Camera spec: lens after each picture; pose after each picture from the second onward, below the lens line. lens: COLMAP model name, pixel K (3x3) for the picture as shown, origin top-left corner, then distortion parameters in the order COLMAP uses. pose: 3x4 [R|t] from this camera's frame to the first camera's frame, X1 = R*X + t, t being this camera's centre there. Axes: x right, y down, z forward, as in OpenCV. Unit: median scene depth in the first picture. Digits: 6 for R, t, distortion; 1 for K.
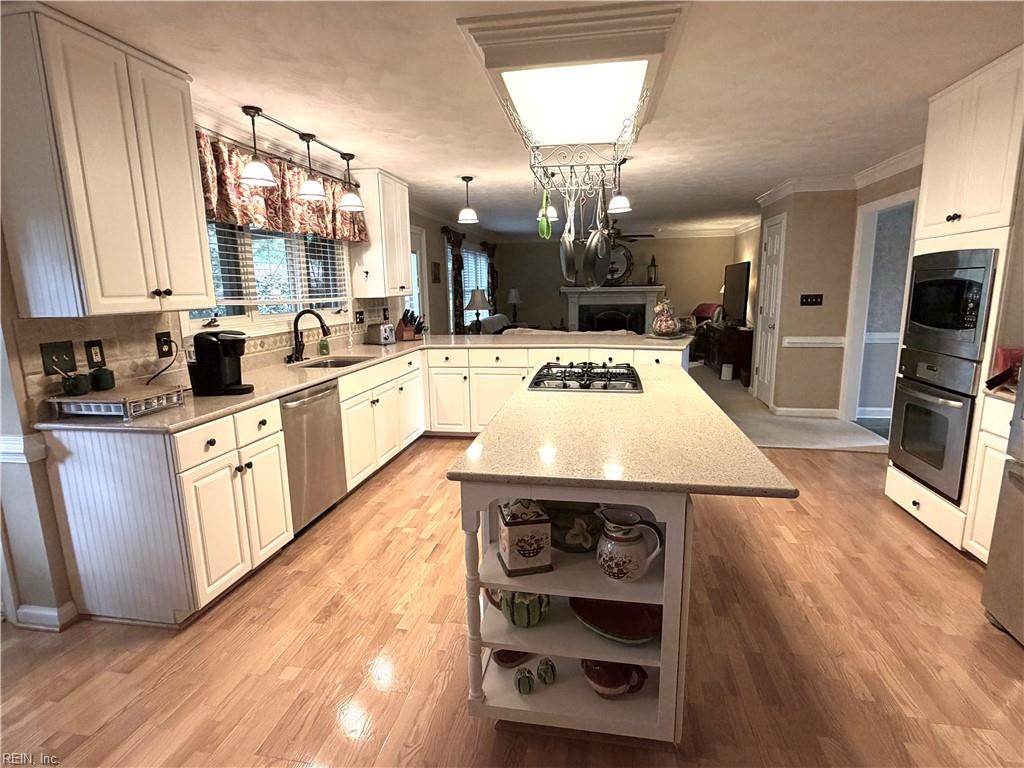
lens RADIAL K [[523.0, 0, 508.2], [0, 523.0, 382.3], [0, 0, 1]] dist [-0.000528, -0.000065]
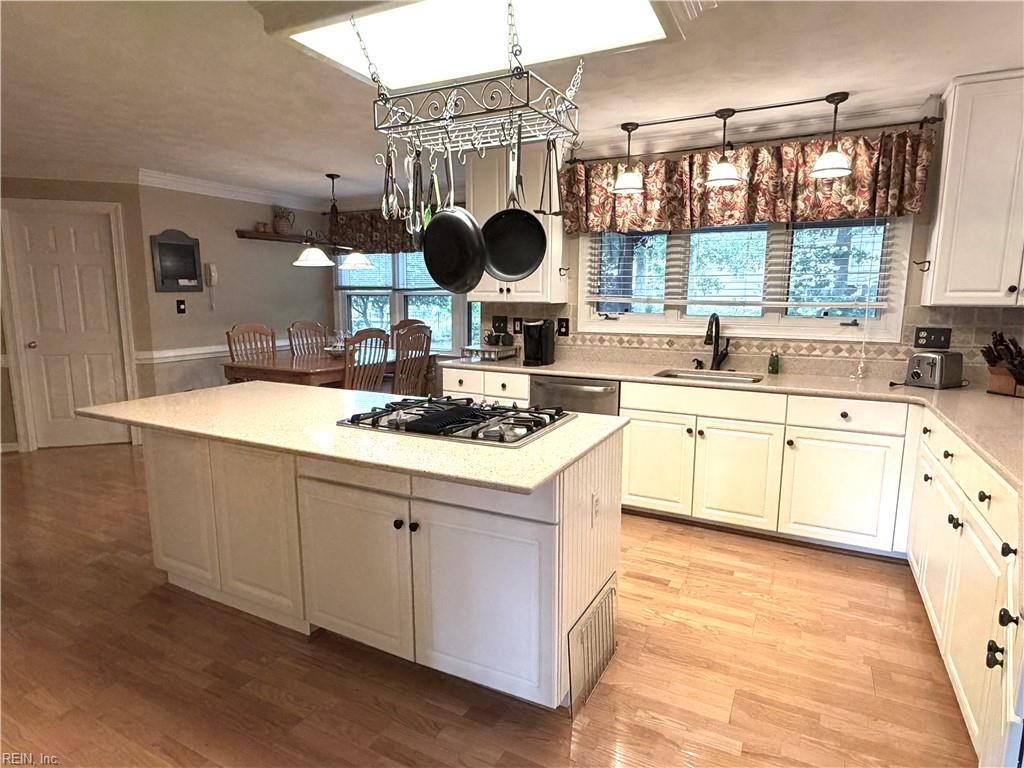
lens RADIAL K [[569.3, 0, 512.0], [0, 569.3, 384.0], [0, 0, 1]] dist [0.003505, 0.000207]
pose [[-0.288526, 0.167971, -0.942623, 0.799034], [-0.171791, 0.959434, 0.223549, -0.225770], [0.941935, 0.226434, -0.247965, 1.181873]]
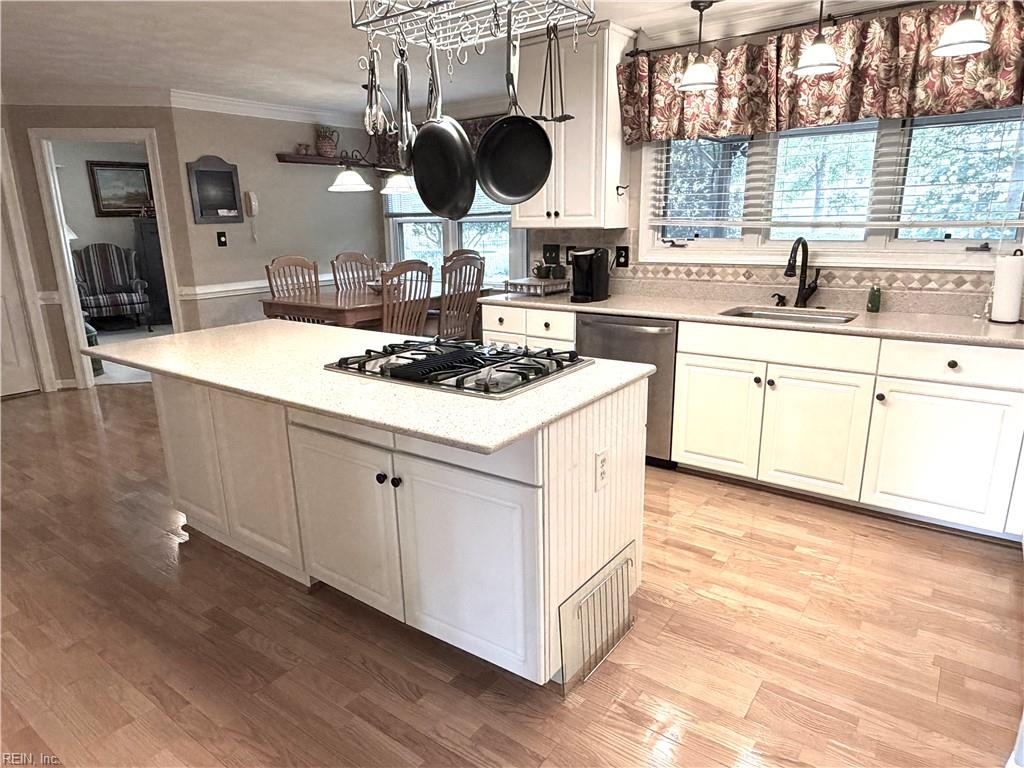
lens RADIAL K [[628.9, 0, 512.0], [0, 628.9, 384.0], [0, 0, 1]] dist [0.004963, -0.000857]
pose [[-0.426341, 0.254831, -0.867925, 0.739493], [-0.140073, 0.929325, 0.341665, -0.240268], [0.893651, 0.267239, -0.360515, 1.266490]]
